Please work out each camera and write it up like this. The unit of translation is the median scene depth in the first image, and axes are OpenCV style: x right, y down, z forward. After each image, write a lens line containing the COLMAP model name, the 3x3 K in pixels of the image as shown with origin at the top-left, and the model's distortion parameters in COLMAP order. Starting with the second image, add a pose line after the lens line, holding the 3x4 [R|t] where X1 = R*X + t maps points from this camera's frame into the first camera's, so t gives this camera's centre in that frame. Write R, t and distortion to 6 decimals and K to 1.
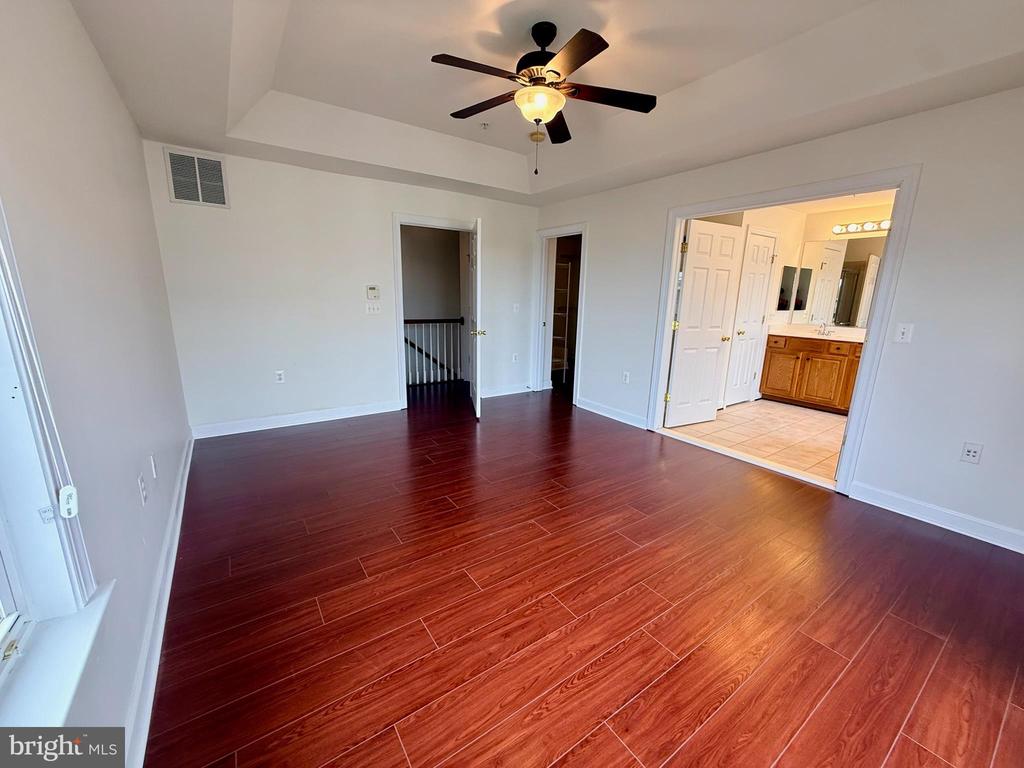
lens RADIAL K [[407.9, 0, 509.8], [0, 407.9, 386.4], [0, 0, 1]] dist [0.000771, 0.000461]
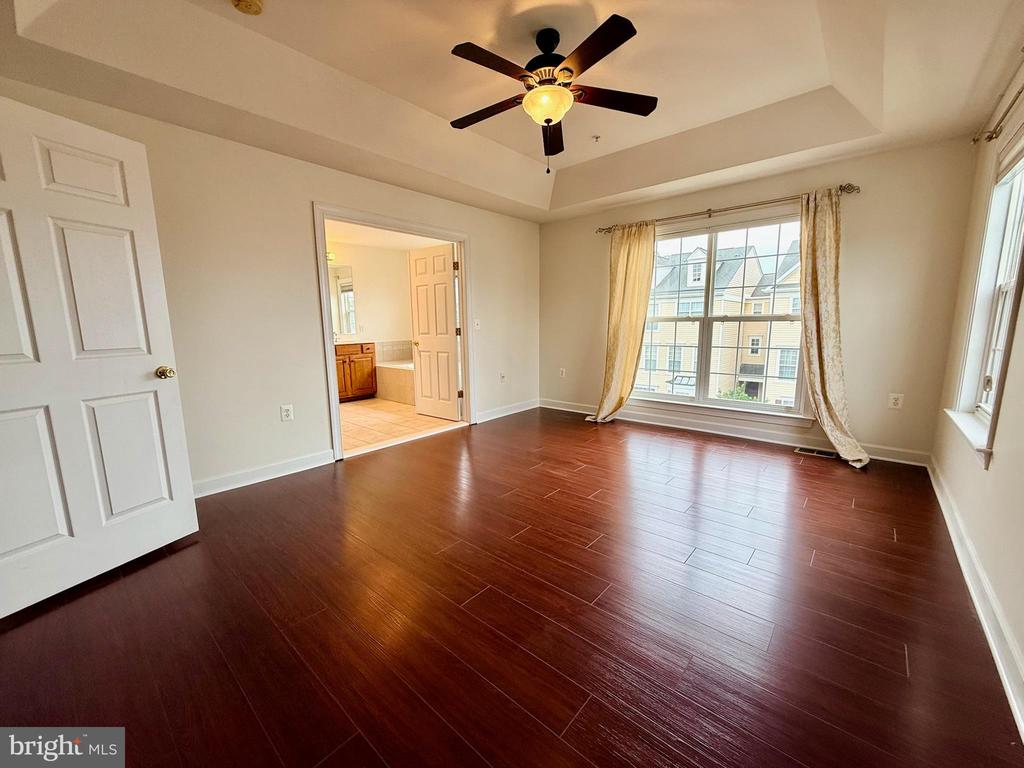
lens RADIAL K [[407.9, 0, 509.8], [0, 407.9, 386.4], [0, 0, 1]] dist [0.000771, 0.000461]
pose [[-0.247712, -0.164809, 0.954713, -0.967776], [0.219736, 0.950188, 0.221041, -0.269241], [-0.943586, 0.264539, -0.199158, 1.445610]]
